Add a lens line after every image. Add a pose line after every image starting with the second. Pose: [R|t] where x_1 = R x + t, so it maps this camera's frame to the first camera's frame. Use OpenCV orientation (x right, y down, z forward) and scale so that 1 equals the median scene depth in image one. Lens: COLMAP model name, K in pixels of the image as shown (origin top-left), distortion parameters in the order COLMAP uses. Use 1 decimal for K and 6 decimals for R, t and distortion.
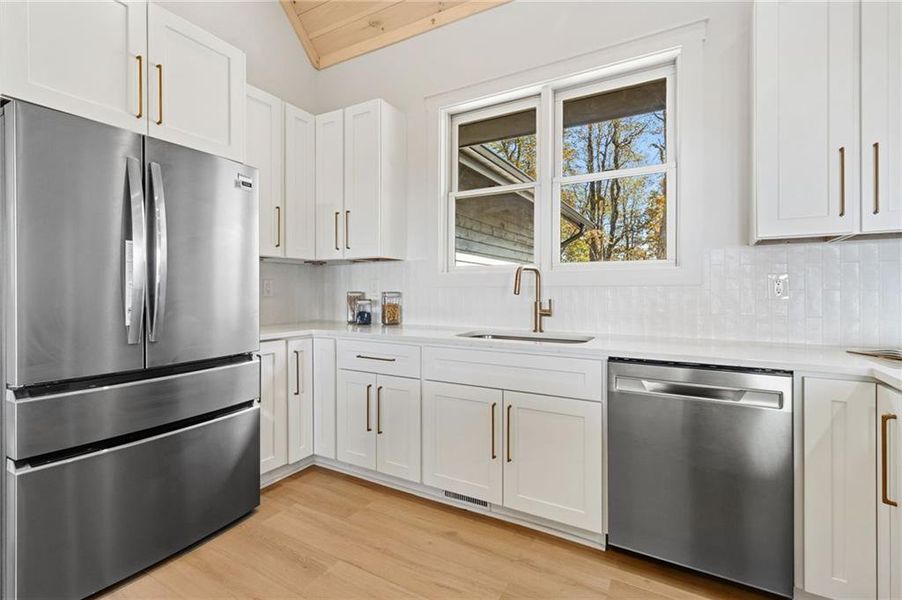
lens RADIAL K [[418.6, 0, 446.3], [0, 418.6, 294.9], [0, 0, 1]] dist [-0.002290, -0.001367]
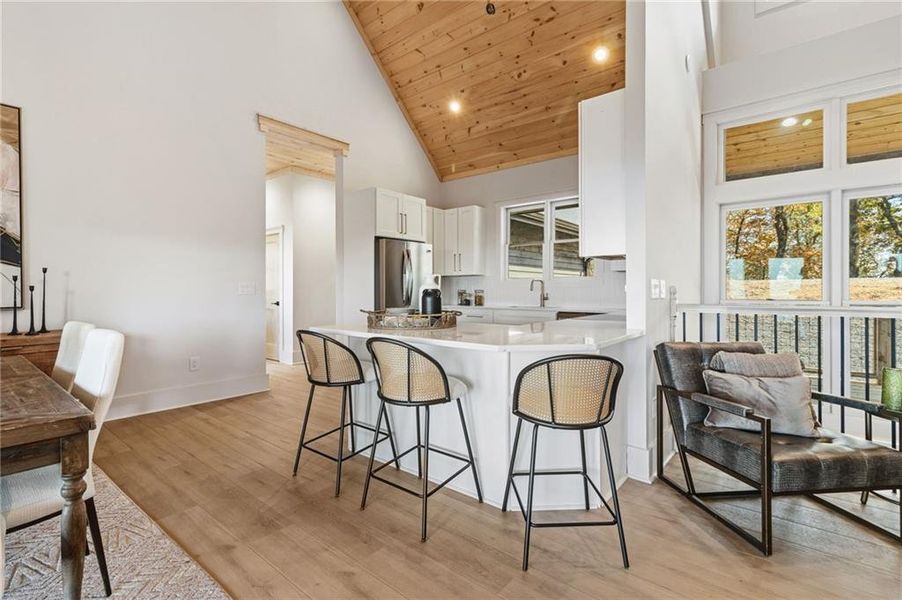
lens RADIAL K [[418.6, 0, 445.2], [0, 418.6, 296.1], [0, 0, 1]] dist [-0.002290, -0.001367]
pose [[0.987031, -0.000858, -0.160530, 0.048950], [0.000679, 0.999999, -0.001166, 0.026871], [0.160531, 0.001041, 0.987030, -1.234763]]
